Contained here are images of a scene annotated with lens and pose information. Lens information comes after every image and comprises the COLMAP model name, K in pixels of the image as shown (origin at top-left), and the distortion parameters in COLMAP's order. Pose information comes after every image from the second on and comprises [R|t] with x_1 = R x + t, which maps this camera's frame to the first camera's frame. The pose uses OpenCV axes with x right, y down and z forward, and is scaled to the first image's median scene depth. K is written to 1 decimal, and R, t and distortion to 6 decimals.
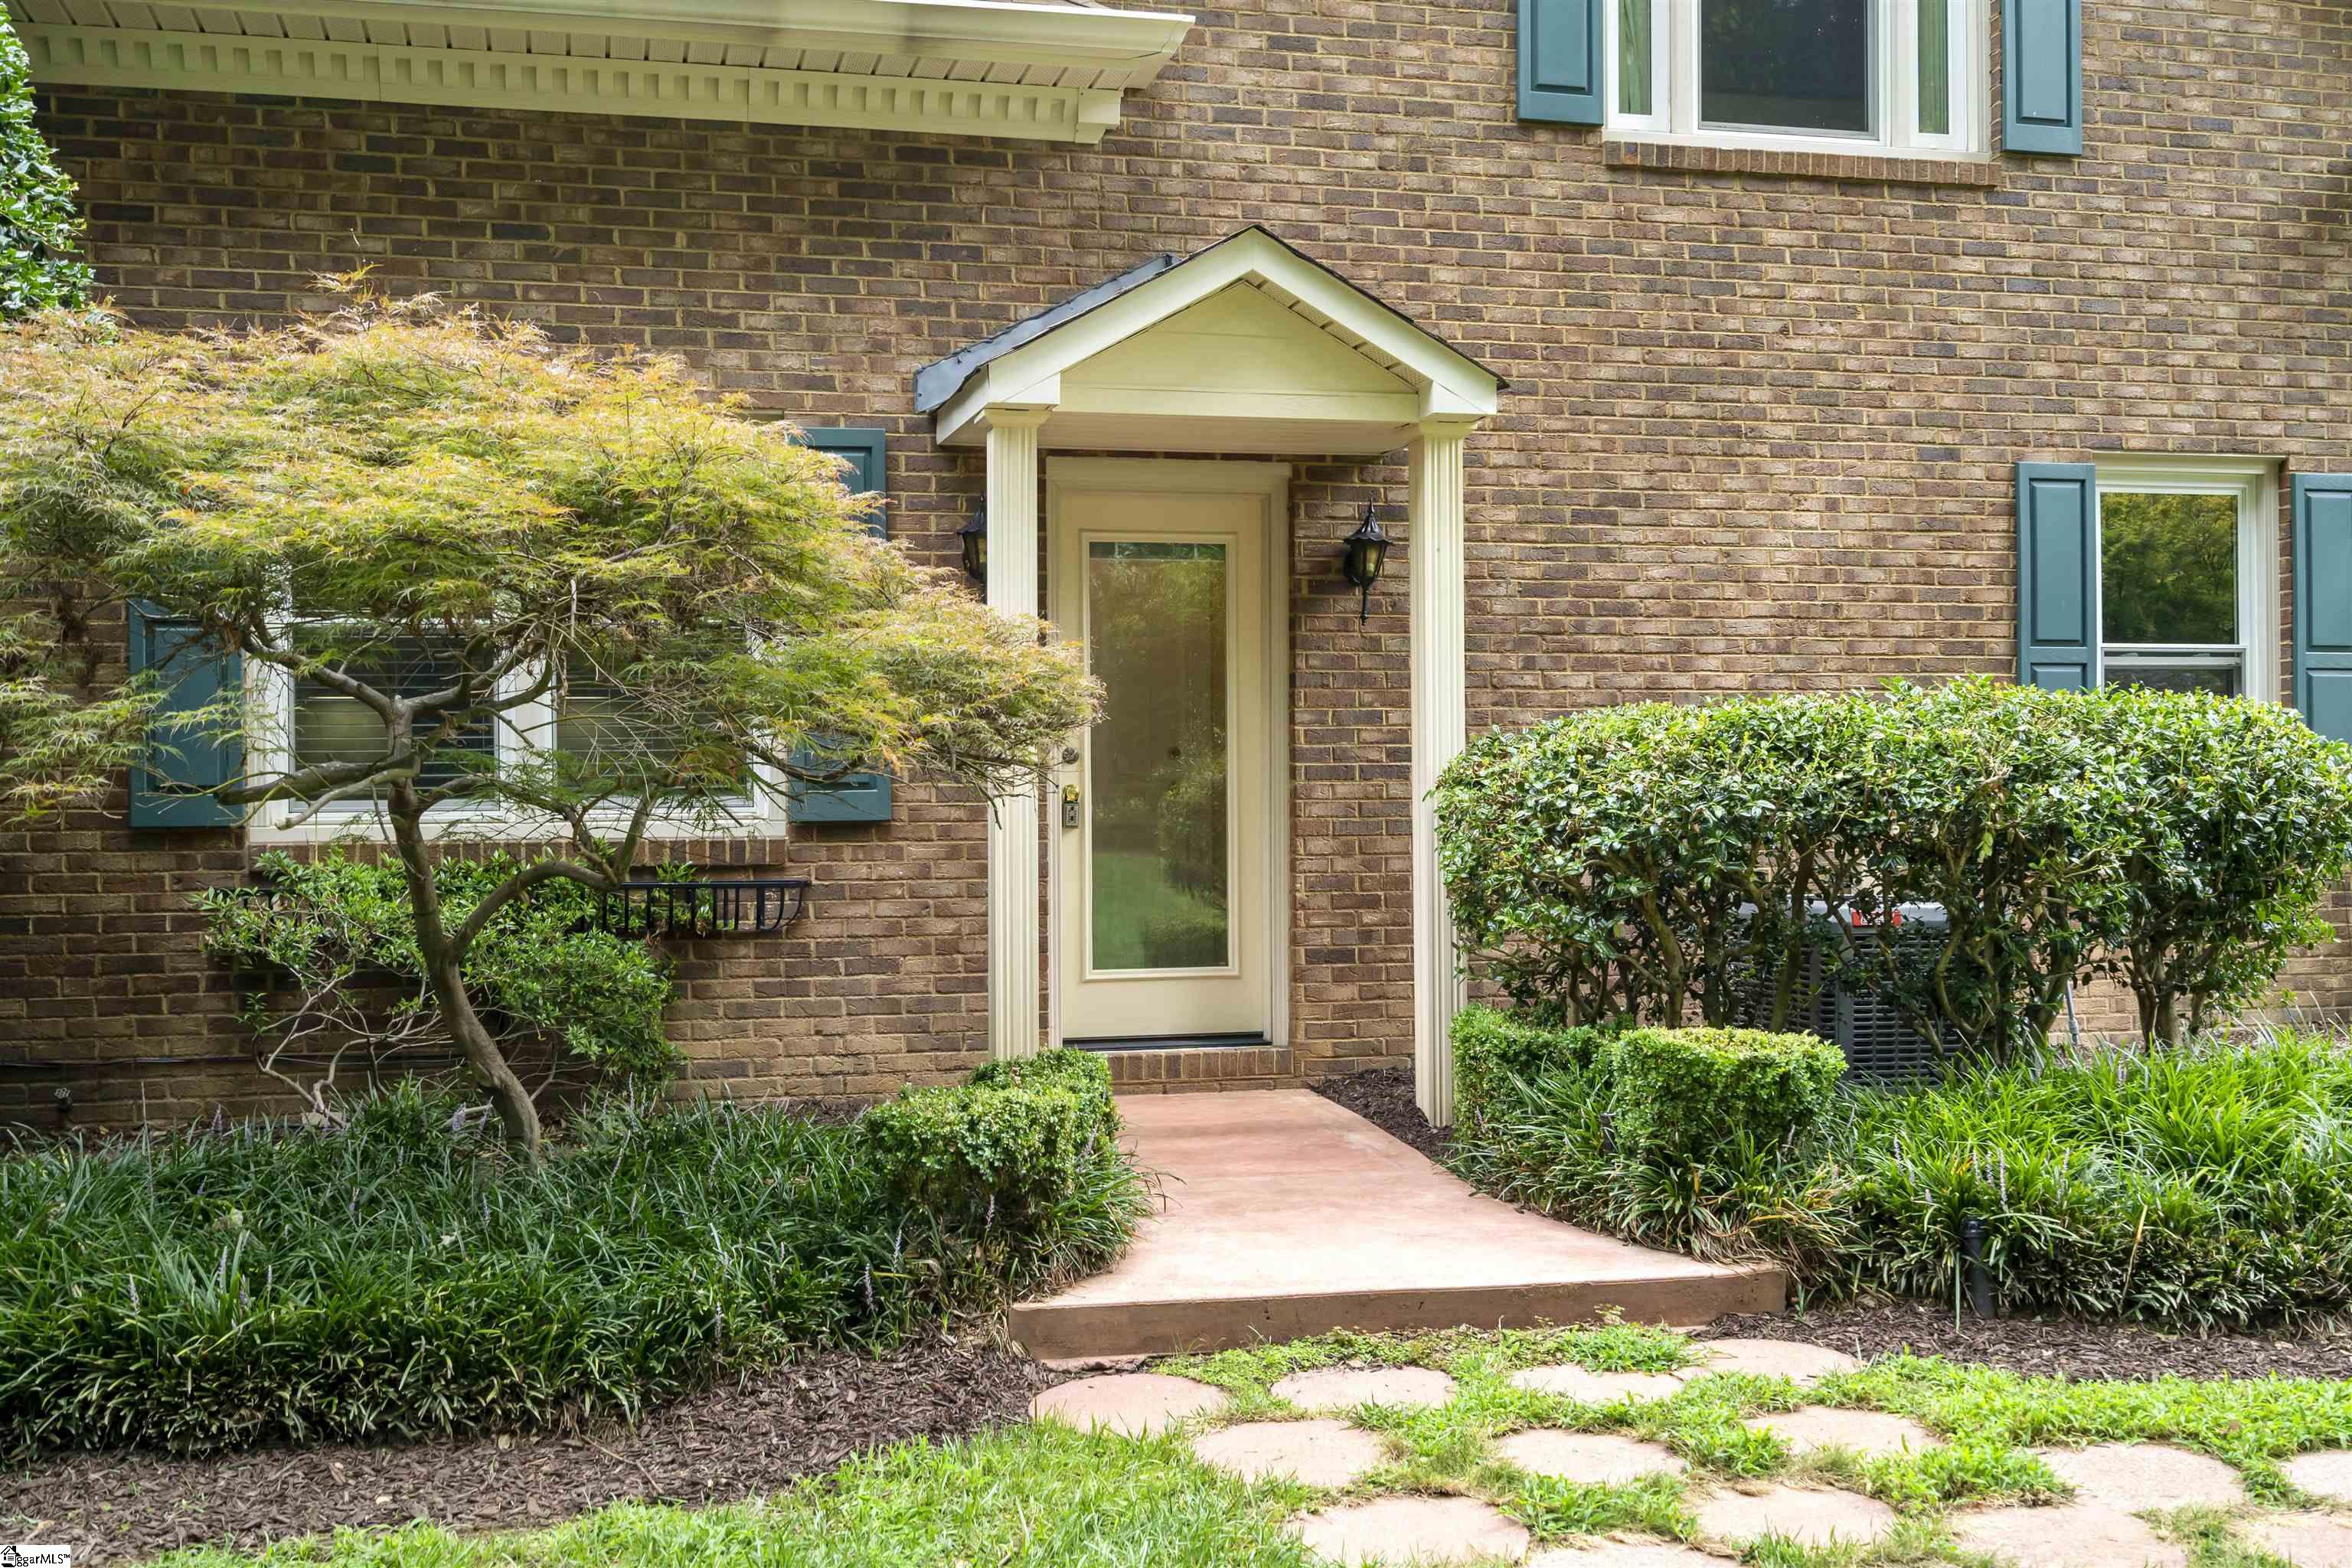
lens RADIAL K [[2345.2, 0, 1176.0], [0, 2345.2, 784.0], [0, 0, 1]] dist [0.007487, 0.001898]
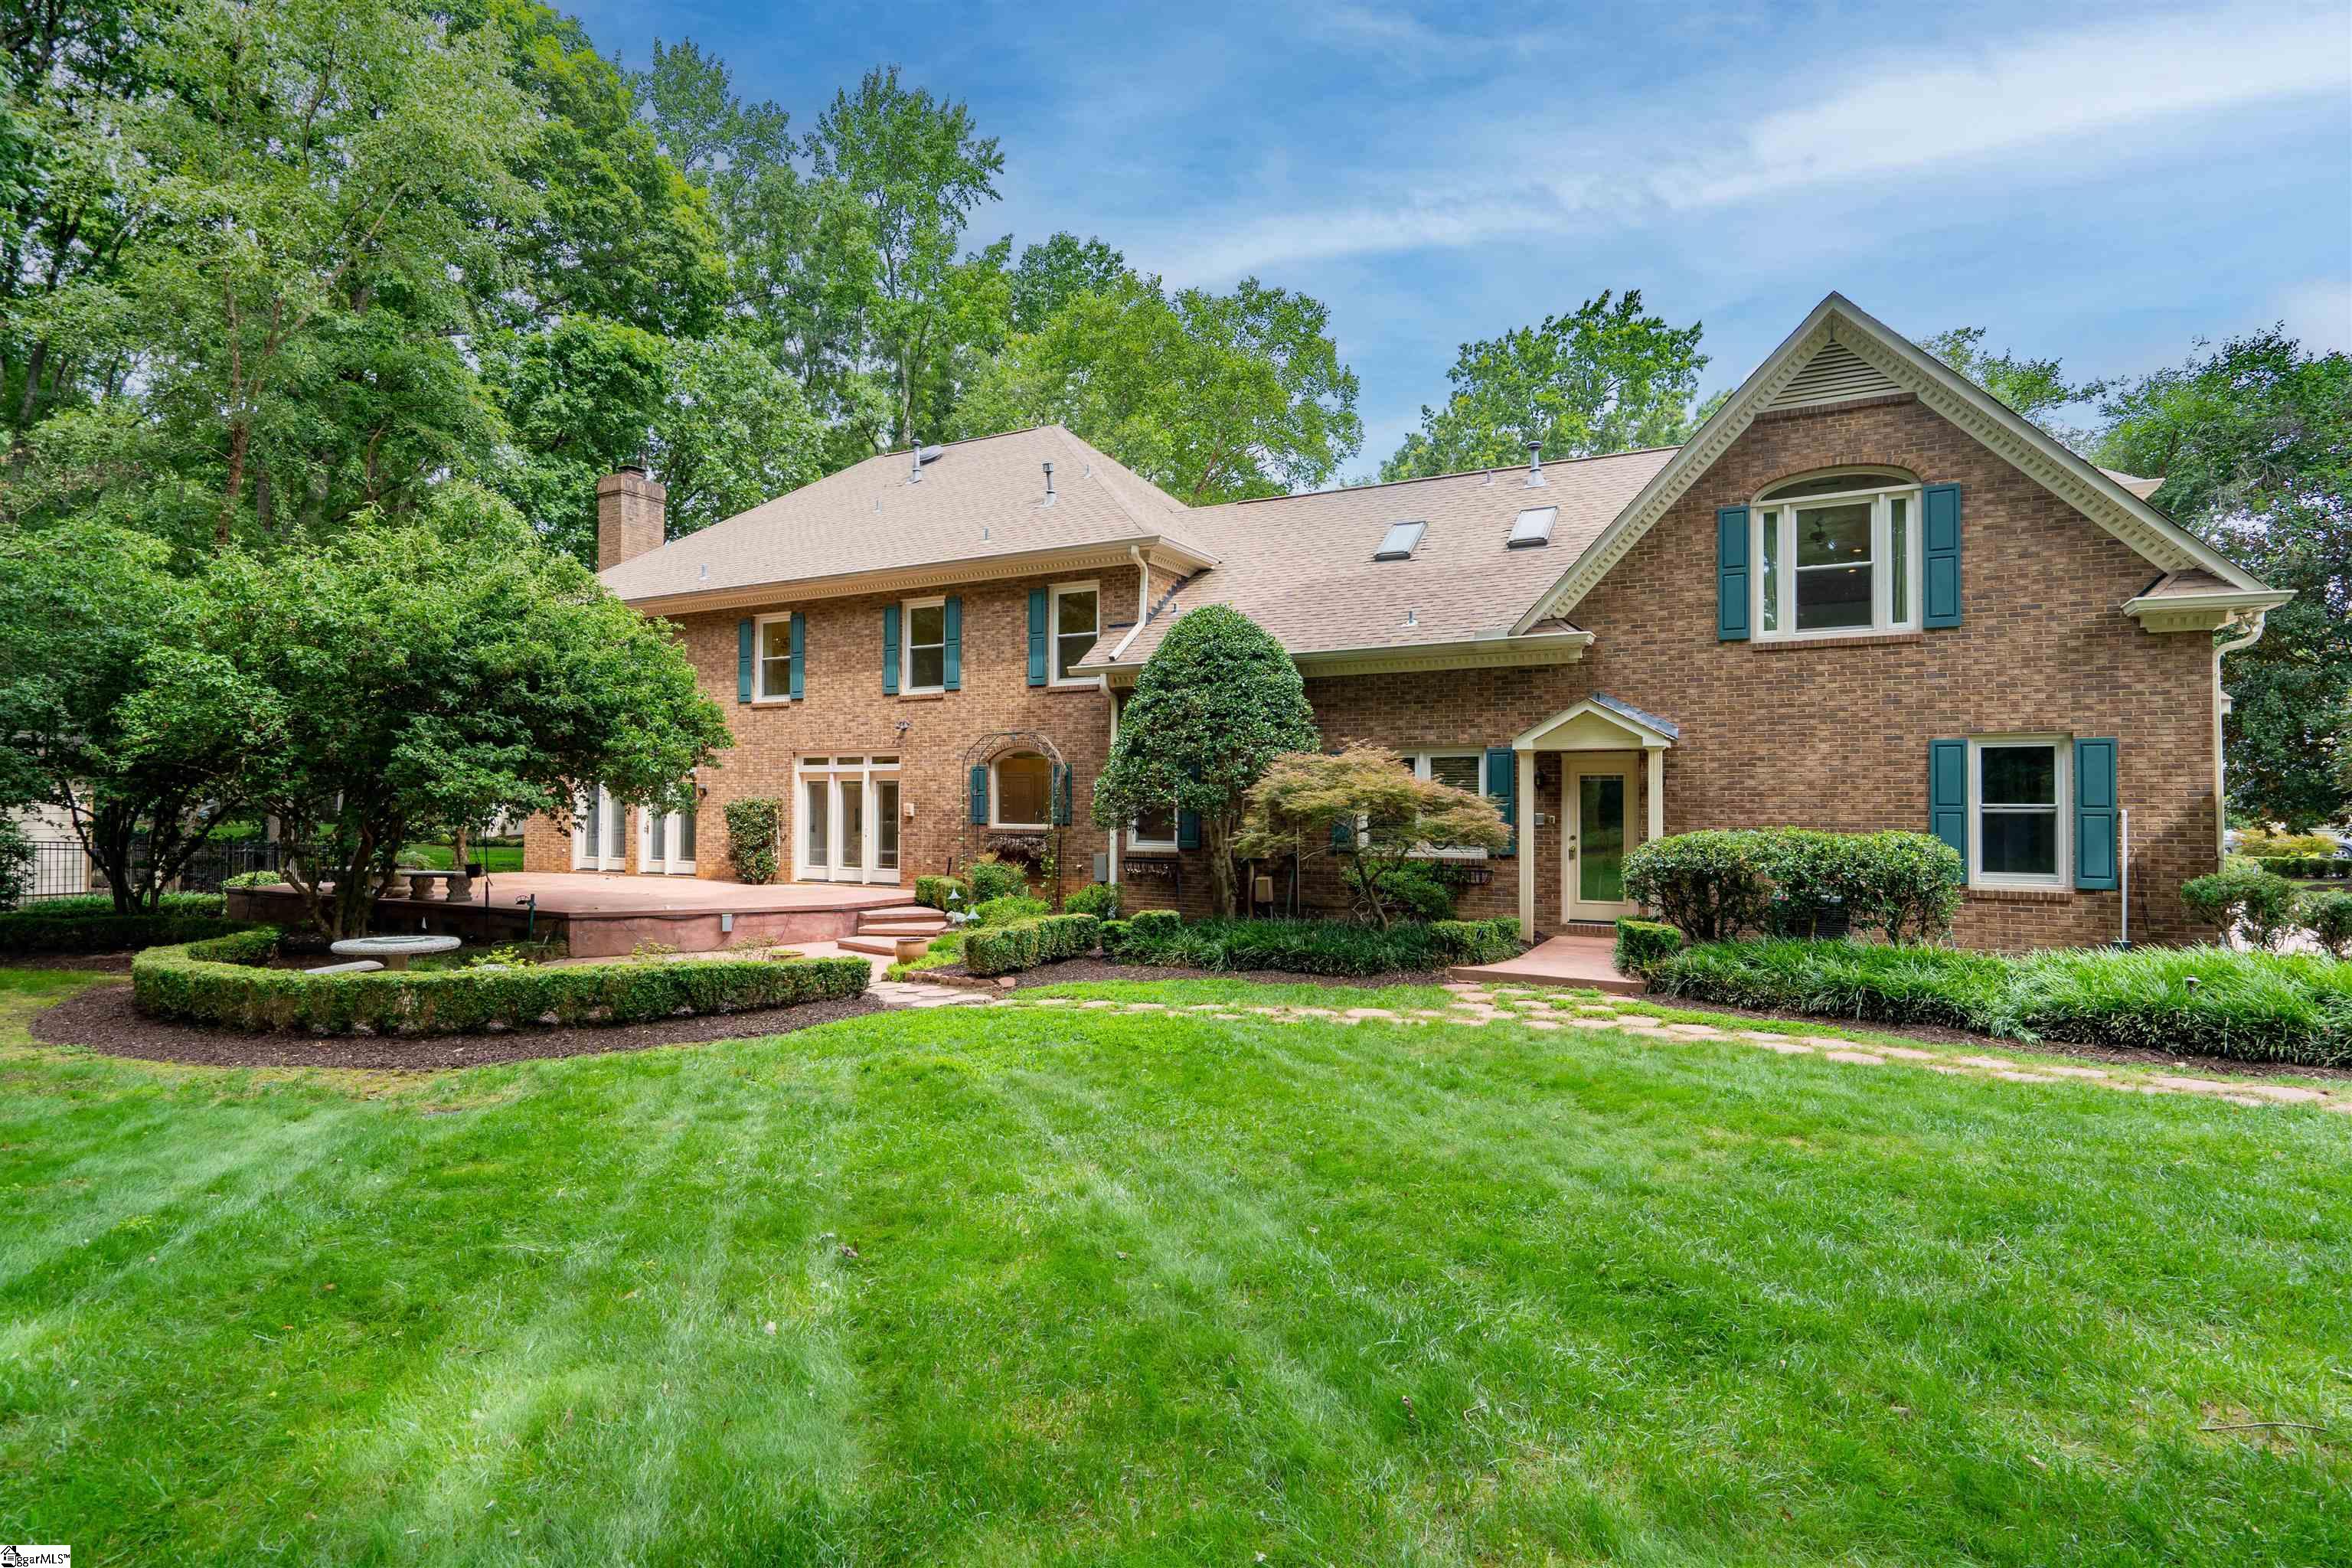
lens RADIAL K [[1120.6, 0, 1176.0], [0, 1120.6, 784.0], [0, 0, 1]] dist [0.000026, 0.000117]
pose [[0.748413, -0.003357, -0.663225, 0.588975], [-0.007181, 0.999888, -0.013165, -0.062732], [0.663194, 0.014616, 0.748304, -0.602061]]
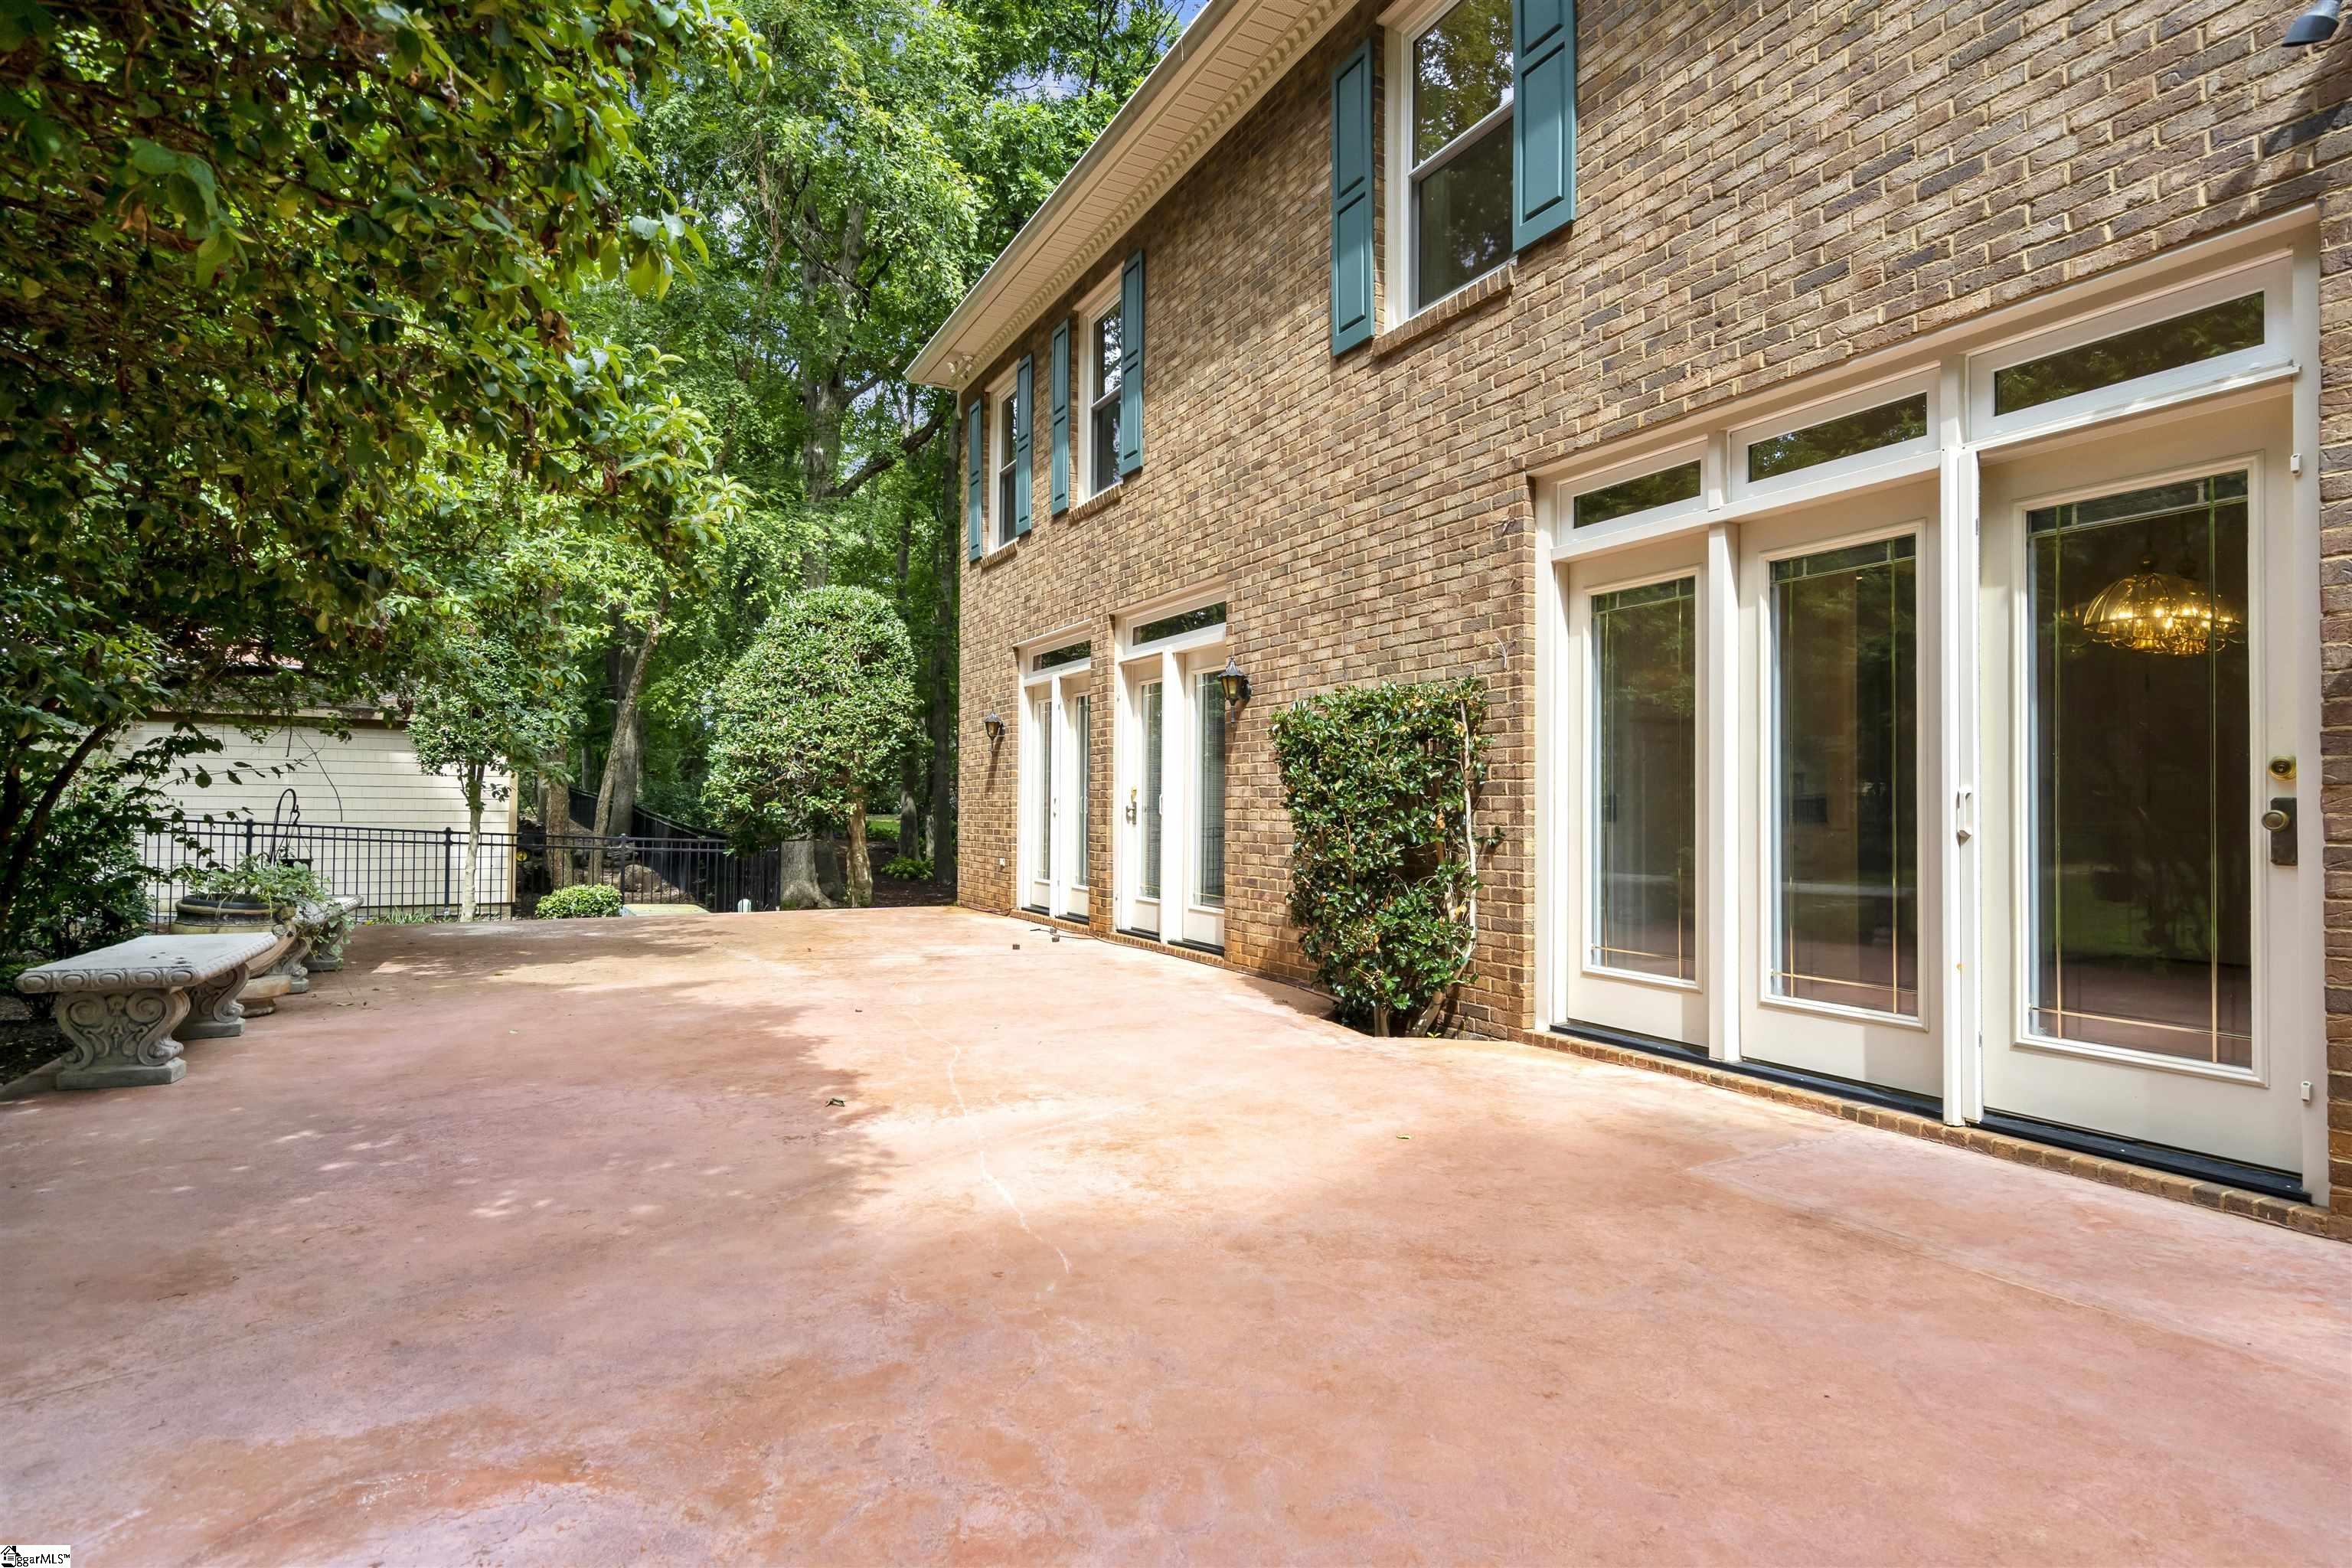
lens RADIAL K [[1190.3, 0, 1176.0], [0, 1190.3, 784.0], [0, 0, 1]] dist [0.001555, 0.000362]
pose [[0.238714, -0.011465, -0.971022, -1.053494], [-0.006911, 0.999885, -0.013504, 0.005514], [0.971065, 0.009934, 0.238607, 0.321382]]
